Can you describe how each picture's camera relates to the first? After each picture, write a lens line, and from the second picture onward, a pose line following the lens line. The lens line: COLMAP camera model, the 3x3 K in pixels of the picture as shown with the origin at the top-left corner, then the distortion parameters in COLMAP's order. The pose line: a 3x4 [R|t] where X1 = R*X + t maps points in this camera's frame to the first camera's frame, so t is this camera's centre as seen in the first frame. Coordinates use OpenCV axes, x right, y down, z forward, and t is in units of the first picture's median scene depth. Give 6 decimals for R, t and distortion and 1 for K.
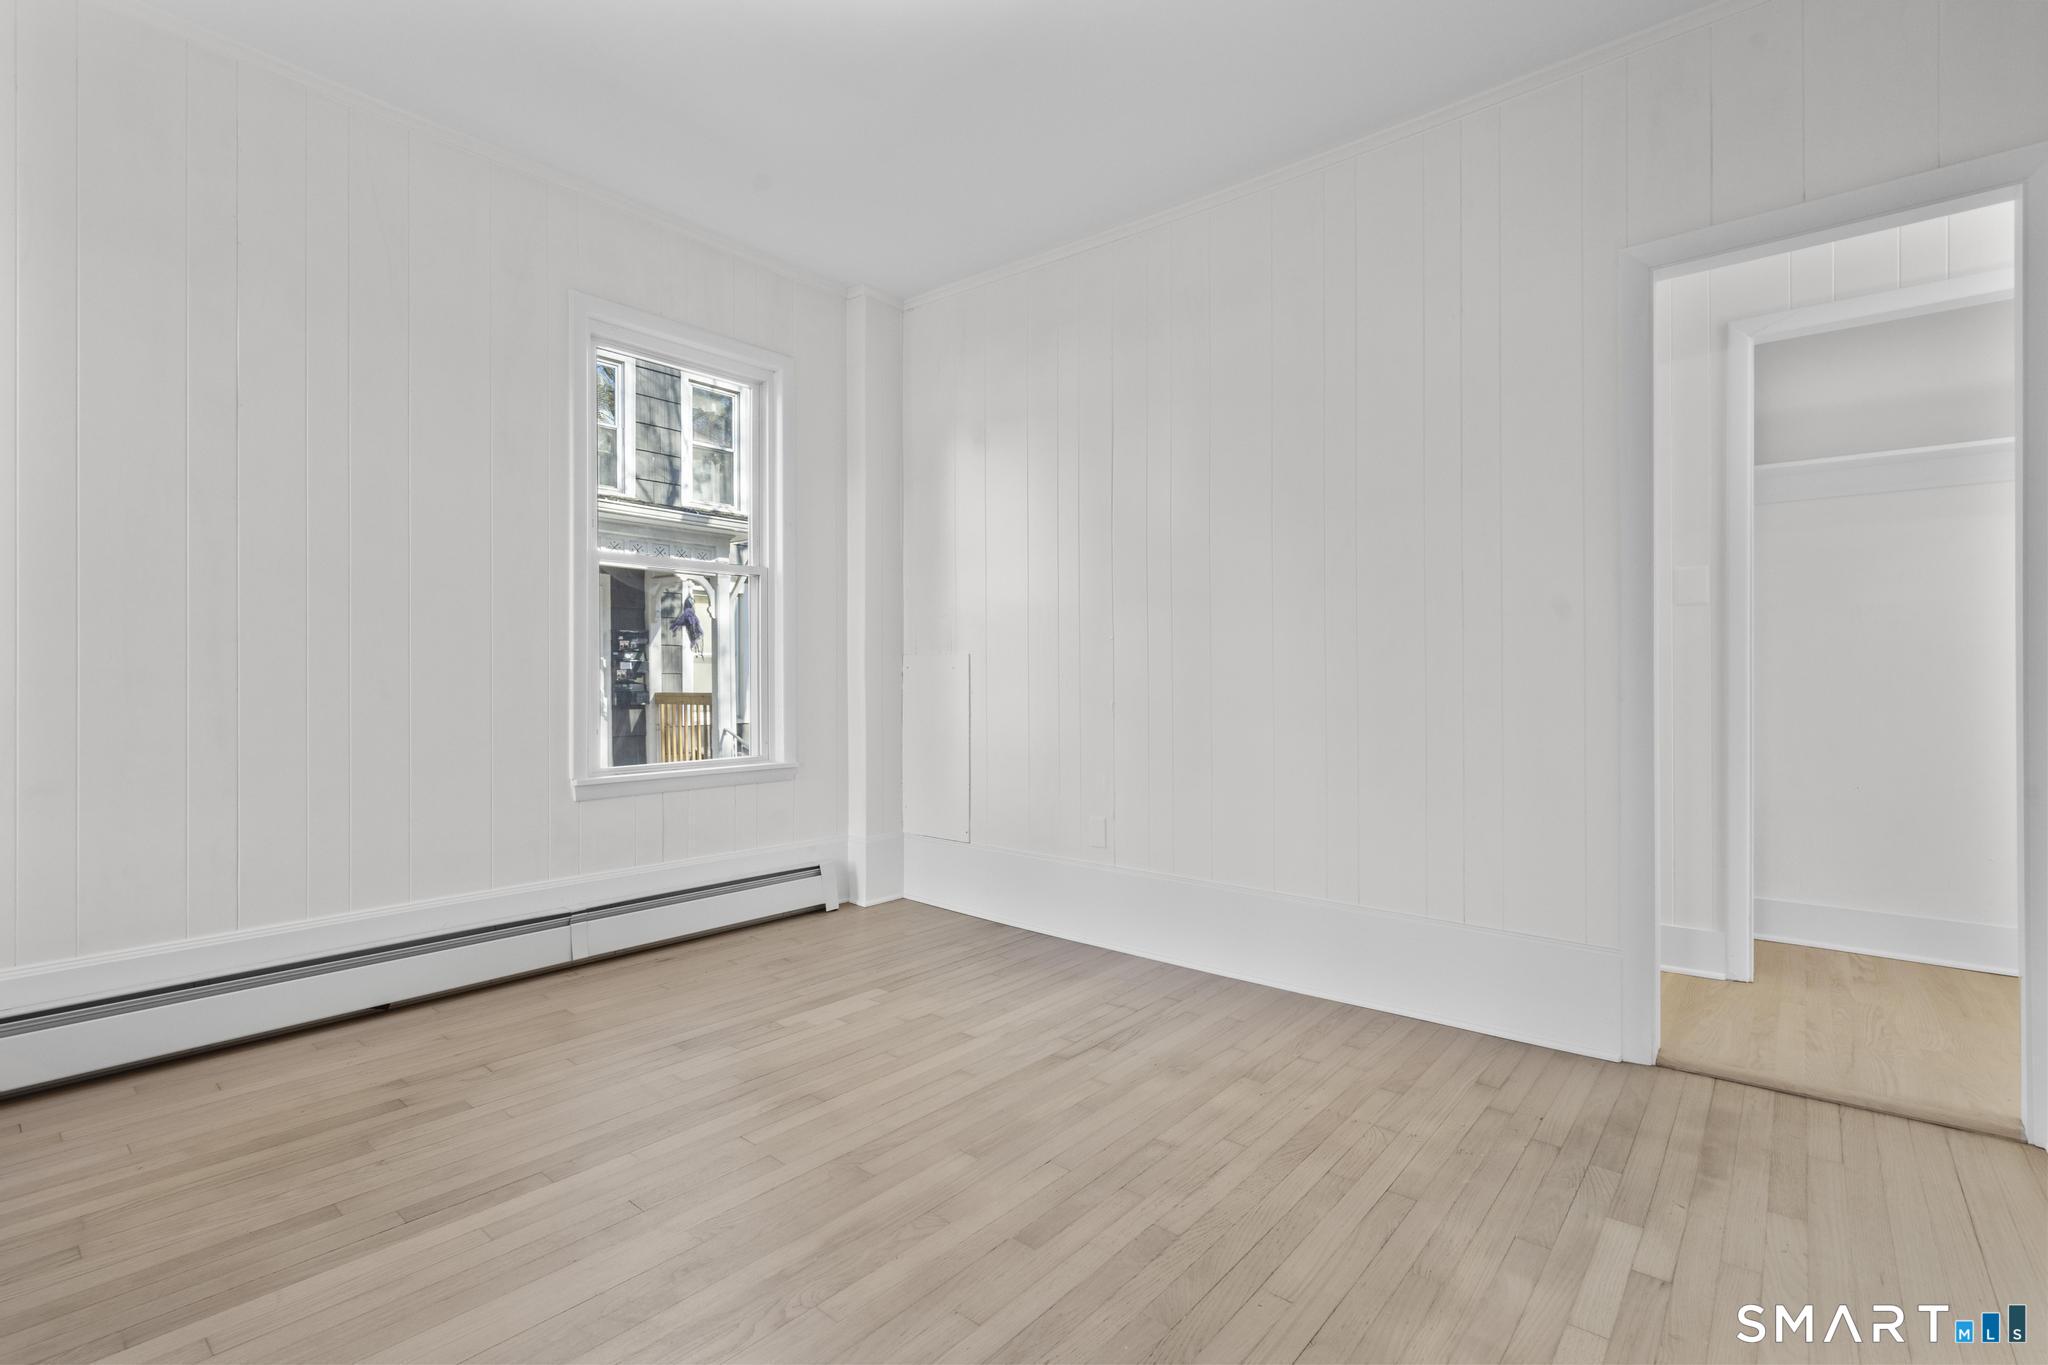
lens RADIAL K [[938.5, 0, 1022.3], [0, 938.5, 680.0], [0, 0, 1]] dist [-0.005682, 0.003212]
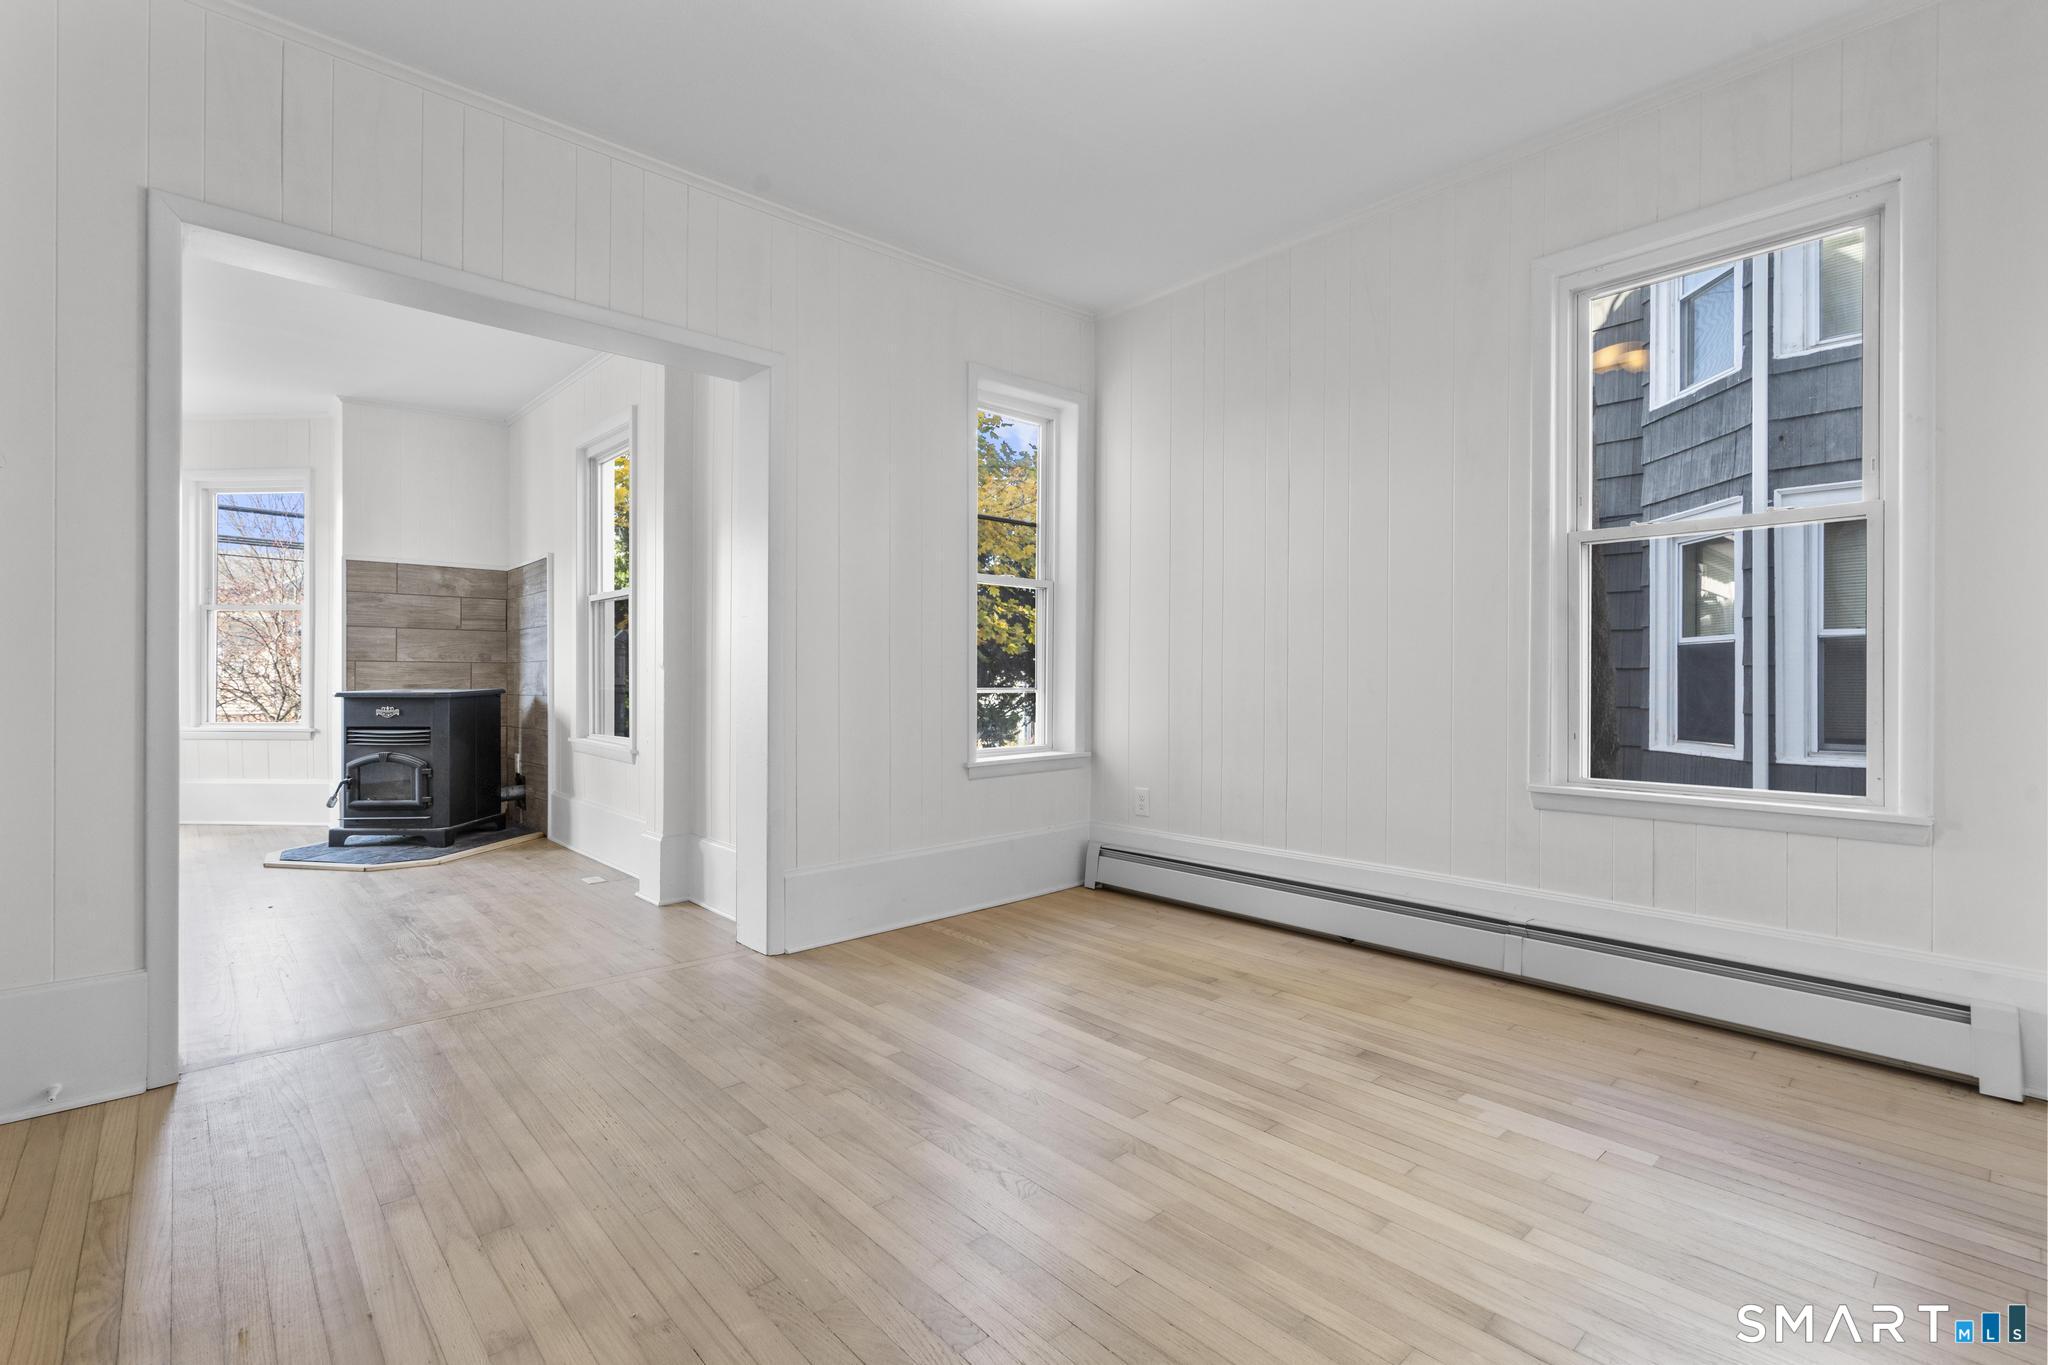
lens RADIAL K [[938.5, 0, 1012.0], [0, 938.5, 676.5], [0, 0, 1]] dist [-0.005682, 0.003212]
pose [[-0.143278, -0.002180, -0.989680, 0.607466], [-0.003593, 0.999992, -0.001682, 0.002696], [0.989676, 0.003315, -0.143285, 0.725677]]
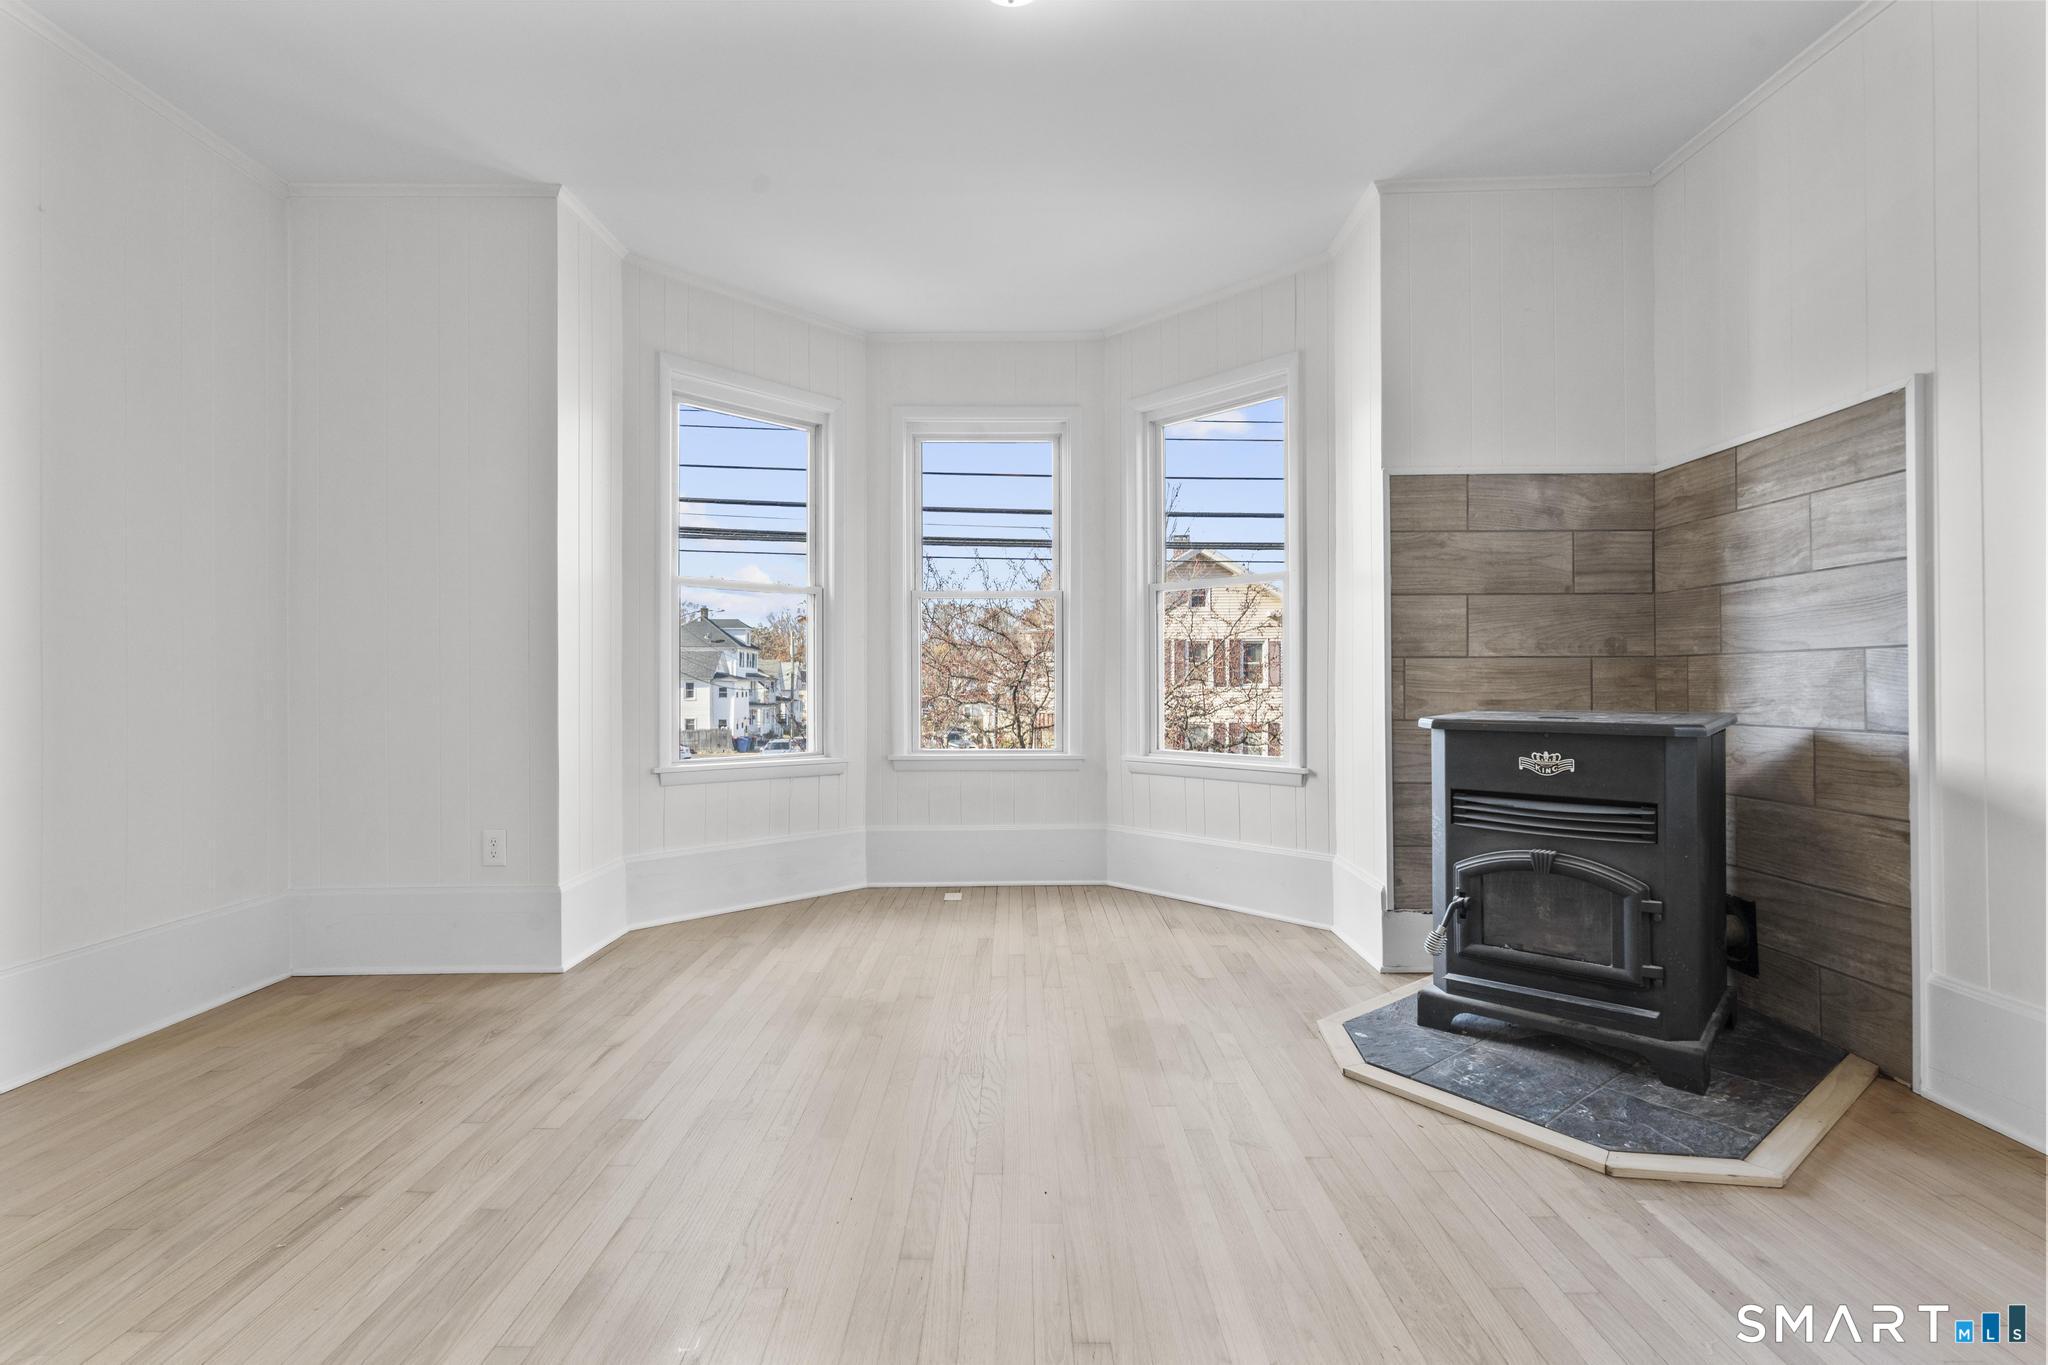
lens RADIAL K [[938.5, 0, 1021.7], [0, 938.5, 681.3], [0, 0, 1]] dist [-0.005682, 0.003212]
pose [[-0.768807, 0.005484, -0.639457, -0.185419], [0.004252, 0.999985, 0.003464, -0.007343], [0.639467, -0.000056, -0.768819, -0.491669]]
